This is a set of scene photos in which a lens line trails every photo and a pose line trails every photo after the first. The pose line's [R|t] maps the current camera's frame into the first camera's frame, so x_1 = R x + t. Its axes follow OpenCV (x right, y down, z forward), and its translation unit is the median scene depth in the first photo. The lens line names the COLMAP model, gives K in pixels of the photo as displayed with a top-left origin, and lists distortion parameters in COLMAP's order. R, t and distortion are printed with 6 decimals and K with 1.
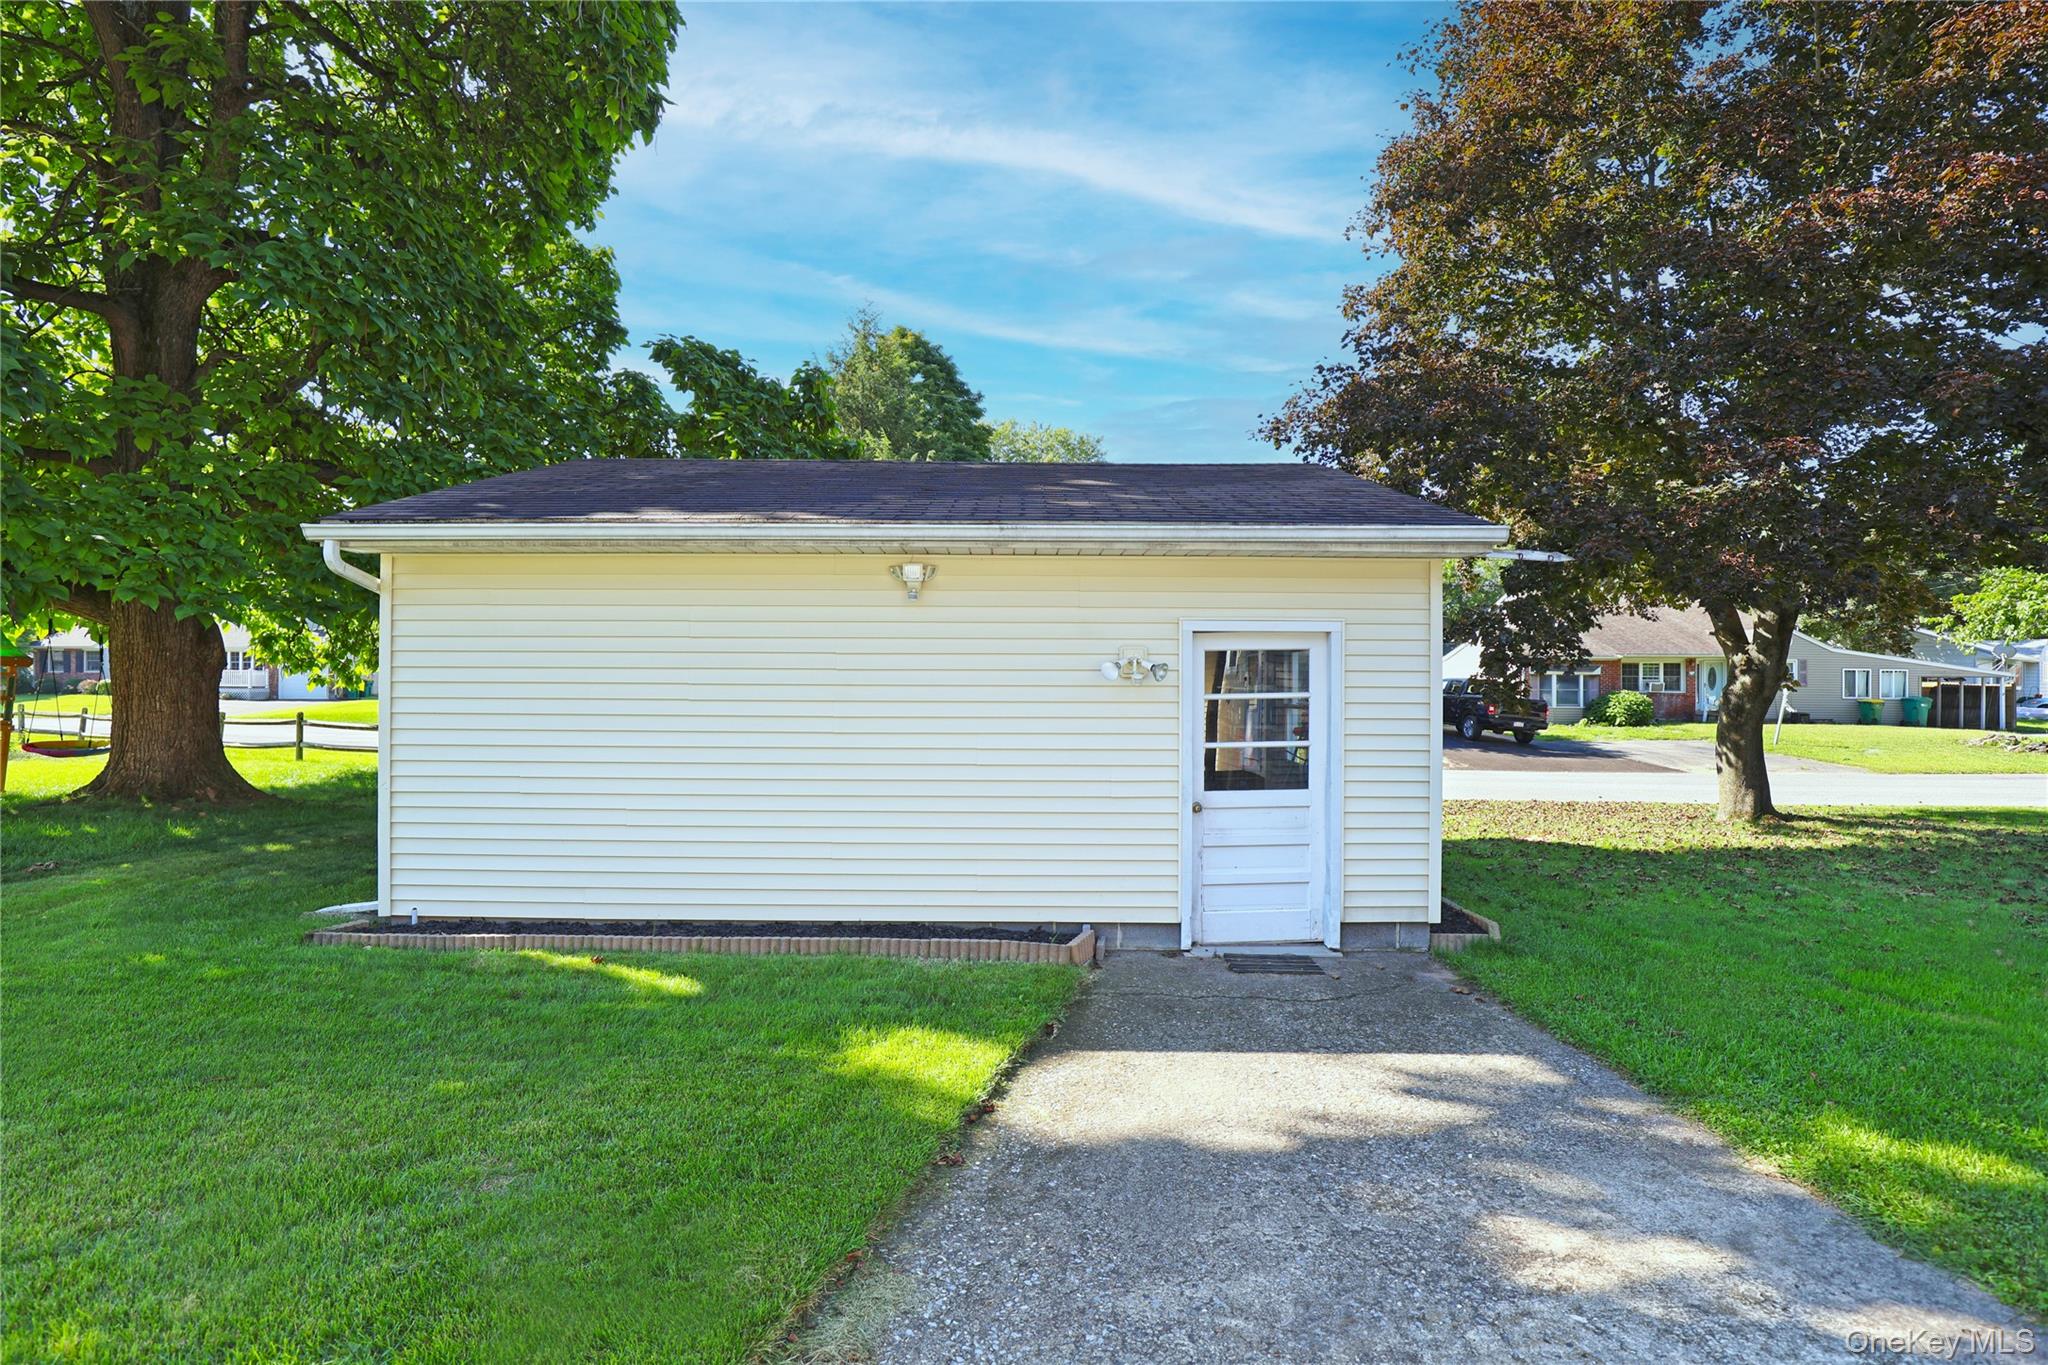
lens RADIAL K [[950.6, 0, 1016.3], [0, 950.6, 686.8], [0, 0, 1]] dist [-0.031786, 0.004561]
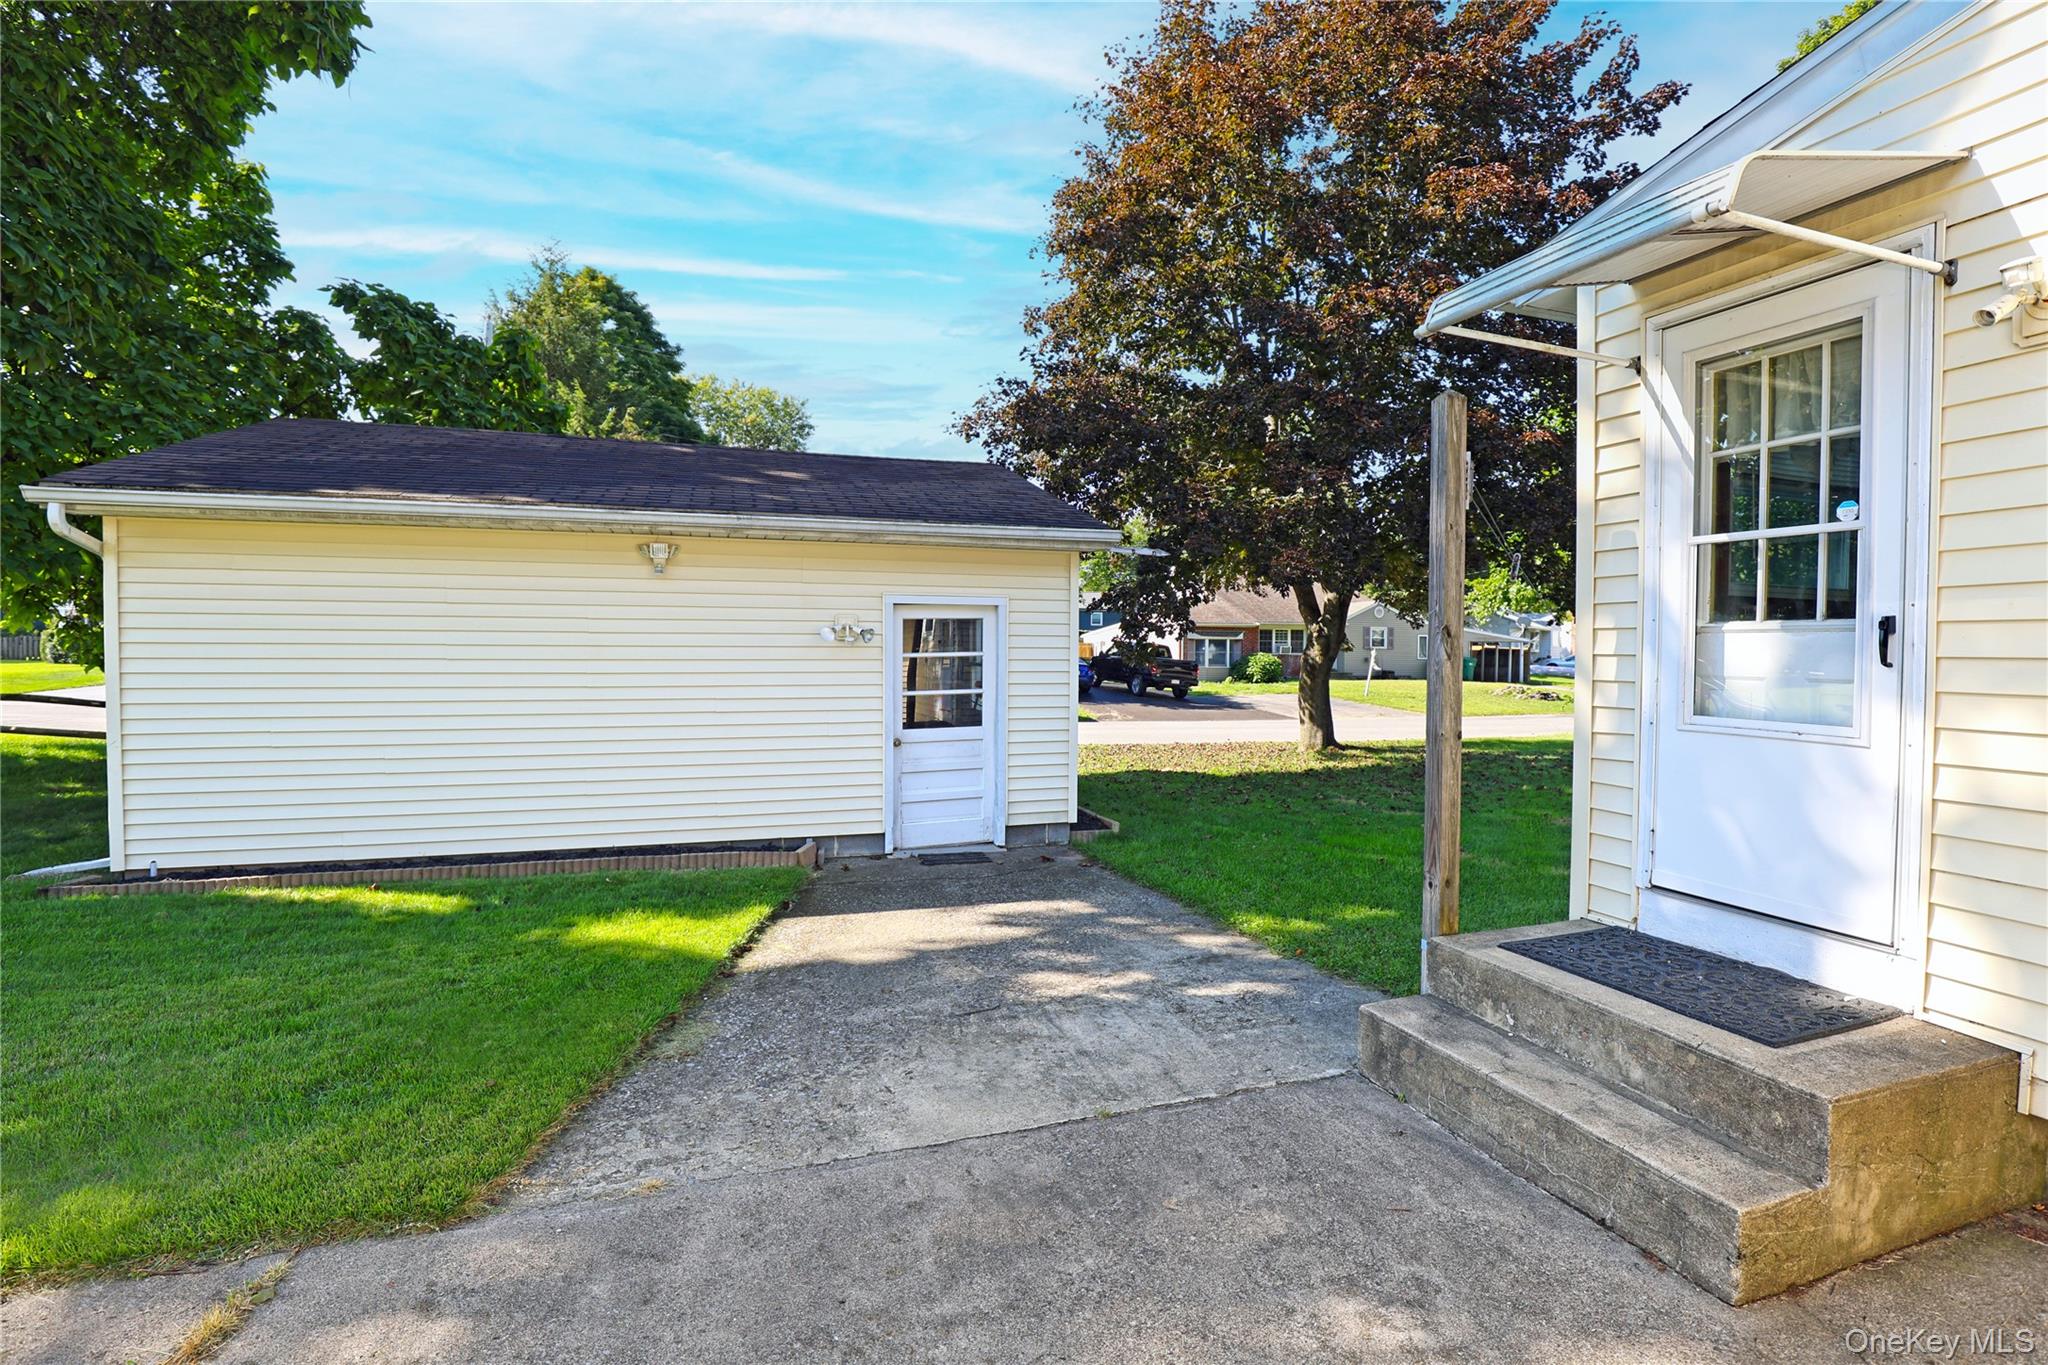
lens RADIAL K [[950.6, 0, 1020.4], [0, 950.6, 662.8], [0, 0, 1]] dist [-0.031786, 0.004561]
pose [[0.951470, -0.004648, 0.307706, -0.025854], [0.000660, 0.999914, 0.013062, 0.002476], [-0.307741, -0.012225, 0.951392, -0.155988]]
